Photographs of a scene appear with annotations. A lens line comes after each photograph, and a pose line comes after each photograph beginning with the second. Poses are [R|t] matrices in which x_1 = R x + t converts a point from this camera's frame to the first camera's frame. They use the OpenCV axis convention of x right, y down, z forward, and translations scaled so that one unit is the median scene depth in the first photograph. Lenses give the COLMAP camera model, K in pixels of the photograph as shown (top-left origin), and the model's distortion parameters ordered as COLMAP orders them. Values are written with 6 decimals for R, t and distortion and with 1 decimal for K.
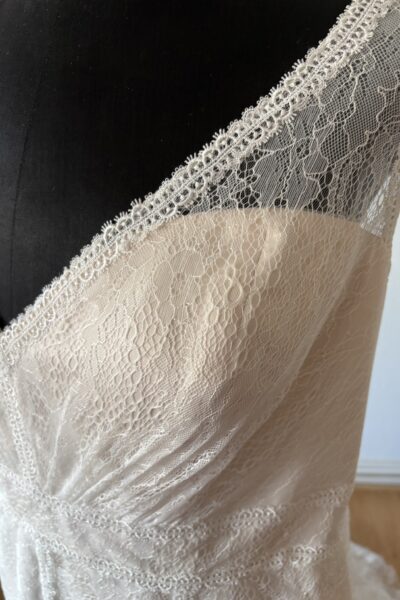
lens RADIAL K [[451.6, 0, 199.3], [0, 451.6, 302.9], [0, 0, 1]] dist [0.072759, -0.113453]
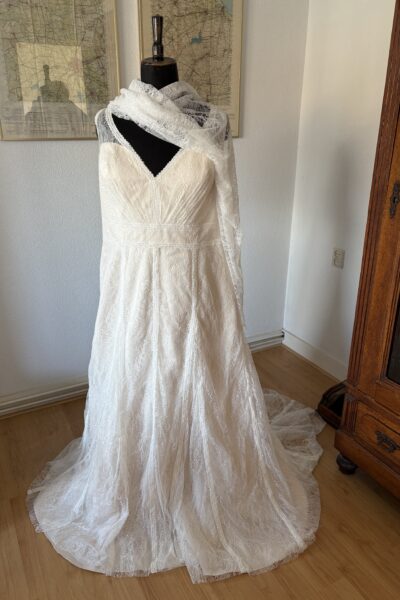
lens RADIAL K [[455.4, 0, 202.0], [0, 455.4, 302.8], [0, 0, 1]] dist [0.057137, -0.079236]
pose [[0.878205, -0.159075, 0.451055, -2.647958], [0.227623, 0.968430, -0.101643, 2.153684], [-0.420647, 0.191934, 0.886689, -3.512605]]
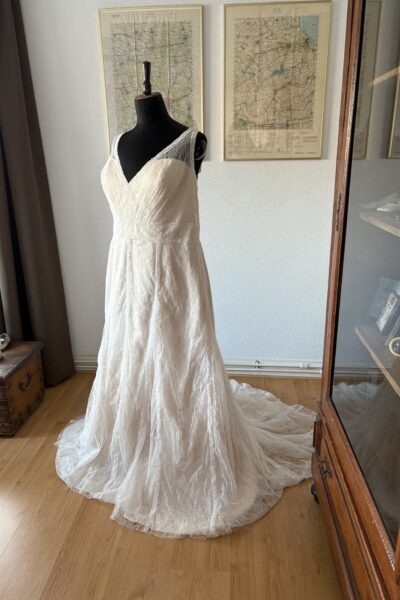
lens RADIAL K [[451.6, 0, 199.3], [0, 451.6, 302.9], [0, 0, 1]] dist [0.072759, -0.113453]
pose [[0.997231, 0.021081, -0.071309, 1.075354], [-0.036327, 0.974865, -0.219817, 3.283622], [0.064883, 0.221799, 0.972931, -5.015086]]
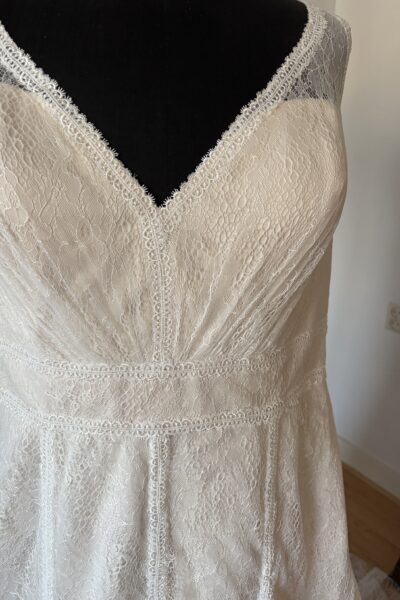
lens RADIAL K [[451.6, 0, 199.3], [0, 451.6, 302.9], [0, 0, 1]] dist [0.072759, -0.113453]
pose [[0.788397, -0.181567, 0.587762, -1.300778], [0.288170, 0.953140, -0.092102, 0.536885], [-0.543496, 0.241988, 0.803775, -0.005243]]
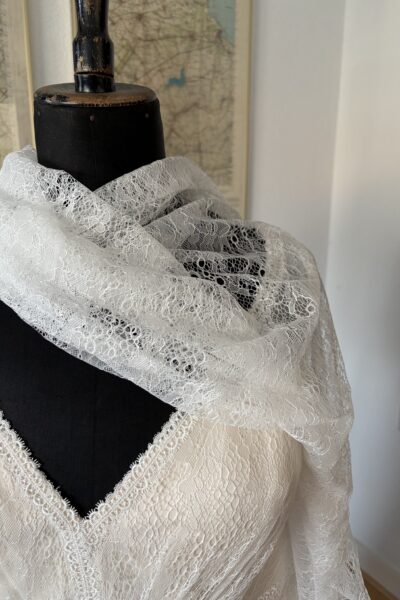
lens RADIAL K [[459.4, 0, 202.4], [0, 459.4, 300.6], [0, 0, 1]] dist [-0.008906, 0.000496]
pose [[0.833839, -0.123817, 0.537942, -0.850462], [0.265322, 0.944466, -0.193877, -0.175138], [-0.484062, 0.304390, 0.820384, -0.320713]]
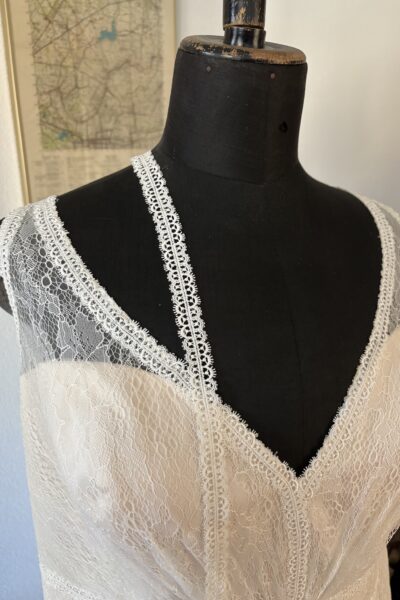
lens RADIAL K [[451.6, 0, 199.3], [0, 451.6, 302.9], [0, 0, 1]] dist [0.072759, -0.113453]
pose [[0.631127, -0.240102, 0.737584, -1.586219], [0.382224, 0.923693, -0.026372, -0.493536], [-0.674969, 0.298566, 0.674741, 0.258230]]
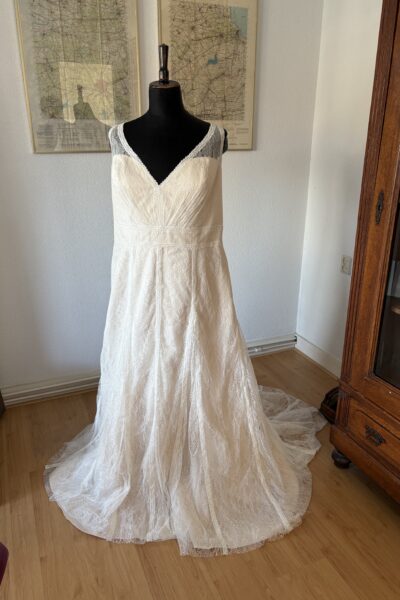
lens RADIAL K [[451.6, 0, 199.3], [0, 451.6, 302.9], [0, 0, 1]] dist [0.072759, -0.113453]
pose [[0.914955, -0.124523, 0.383863, -2.503269], [0.190746, 0.971685, -0.139443, 2.523521], [-0.355630, 0.200804, 0.912801, -4.193369]]
